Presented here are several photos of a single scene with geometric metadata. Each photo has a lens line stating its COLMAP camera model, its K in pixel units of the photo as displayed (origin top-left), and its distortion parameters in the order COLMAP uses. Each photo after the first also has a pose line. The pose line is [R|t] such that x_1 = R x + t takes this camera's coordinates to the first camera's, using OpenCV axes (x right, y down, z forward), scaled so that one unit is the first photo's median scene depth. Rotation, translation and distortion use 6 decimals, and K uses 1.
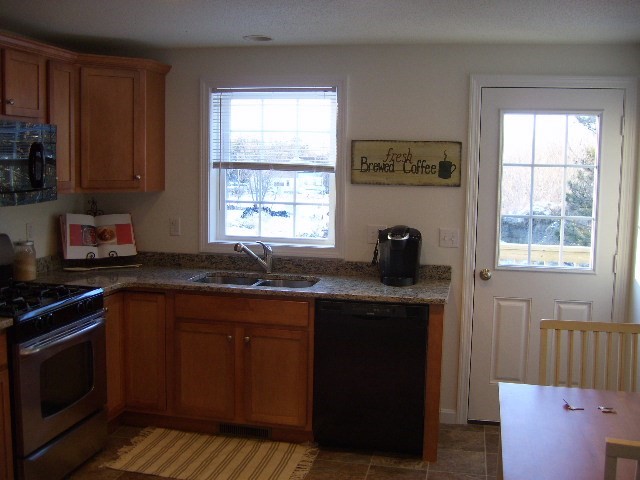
lens RADIAL K [[702.5, 0, 320.0], [0, 702.5, 240.0], [0, 0, 1]] dist [-0.113040, -0.017531]
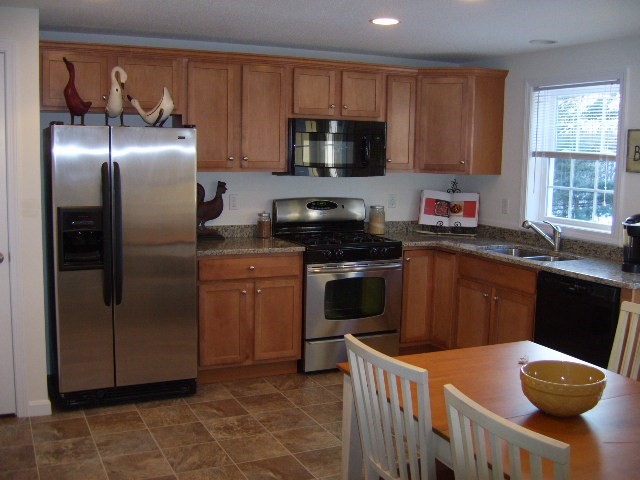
lens RADIAL K [[702.5, 0, 320.0], [0, 702.5, 240.0], [0, 0, 1]] dist [-0.113040, -0.017531]
pose [[0.608529, 0.094241, -0.787916, 0.563664], [-0.097186, 0.994299, 0.043867, 0.017854], [0.787558, 0.049880, 0.614219, 0.034262]]
